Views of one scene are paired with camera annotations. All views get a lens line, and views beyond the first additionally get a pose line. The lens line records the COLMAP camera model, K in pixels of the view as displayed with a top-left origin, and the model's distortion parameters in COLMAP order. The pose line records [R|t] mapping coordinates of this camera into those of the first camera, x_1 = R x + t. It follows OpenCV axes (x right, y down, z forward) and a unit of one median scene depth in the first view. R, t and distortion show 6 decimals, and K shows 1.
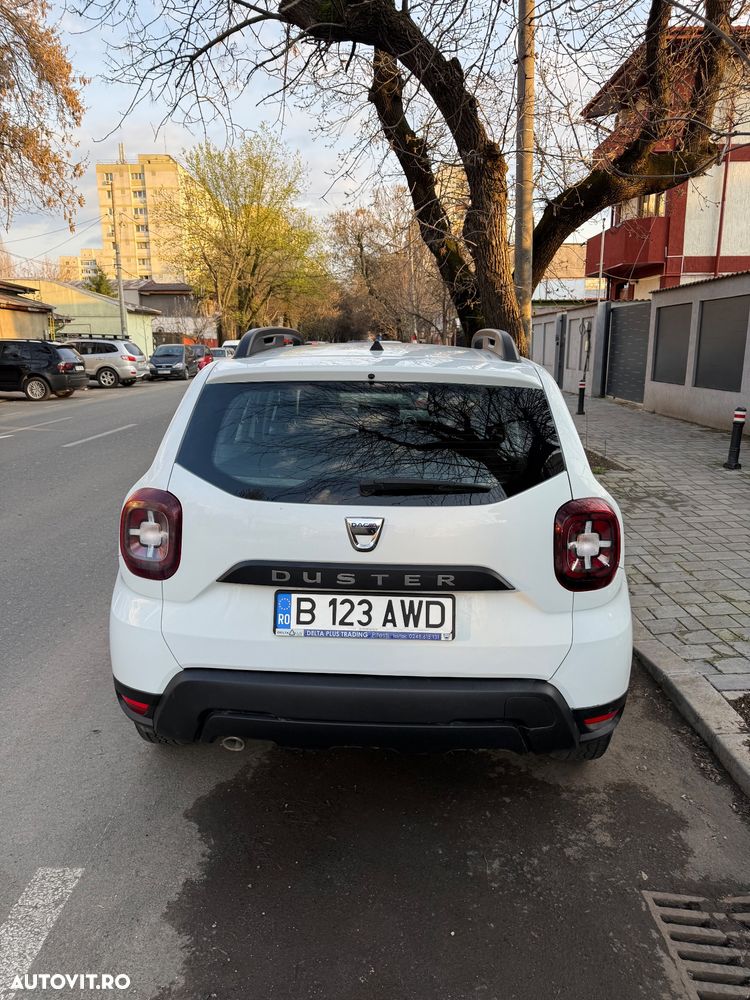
lens RADIAL K [[717.5, 0, 354.7], [0, 717.5, 494.3], [0, 0, 1]] dist [0.071336, -0.115745]
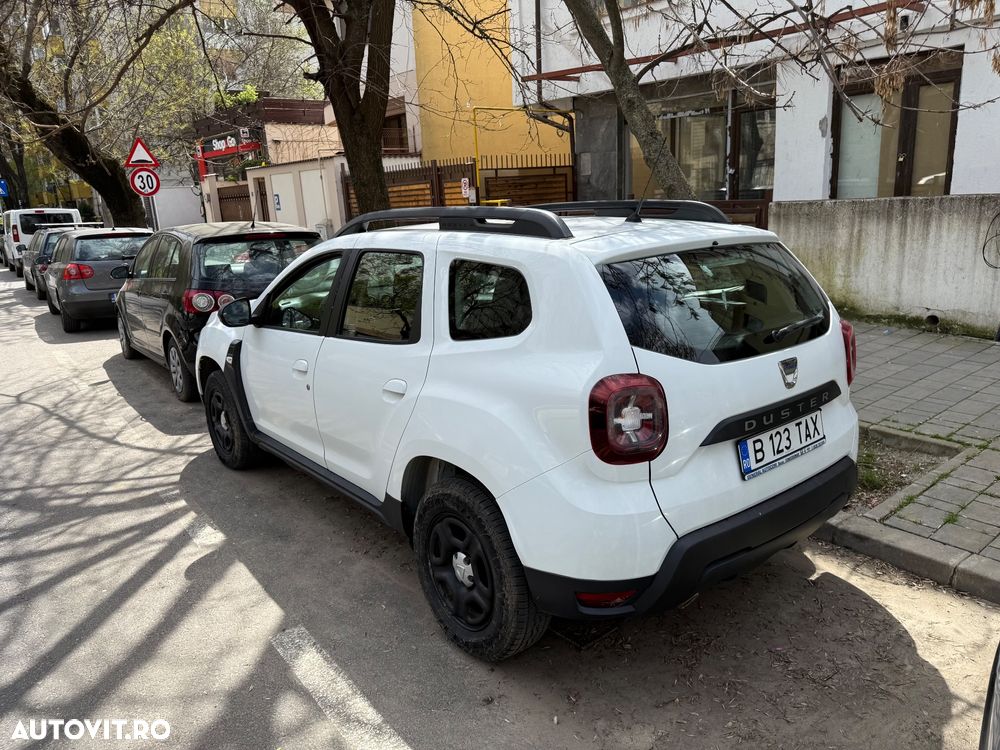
lens RADIAL K [[713.7, 0, 503.5], [0, 713.7, 370.3], [0, 0, 1]] dist [0.066377, -0.093604]
pose [[0.740825, -0.191619, 0.643786, -1.082774], [0.176640, 0.980288, 0.088511, -0.135946], [-0.648056, 0.048147, 0.760069, 0.388328]]
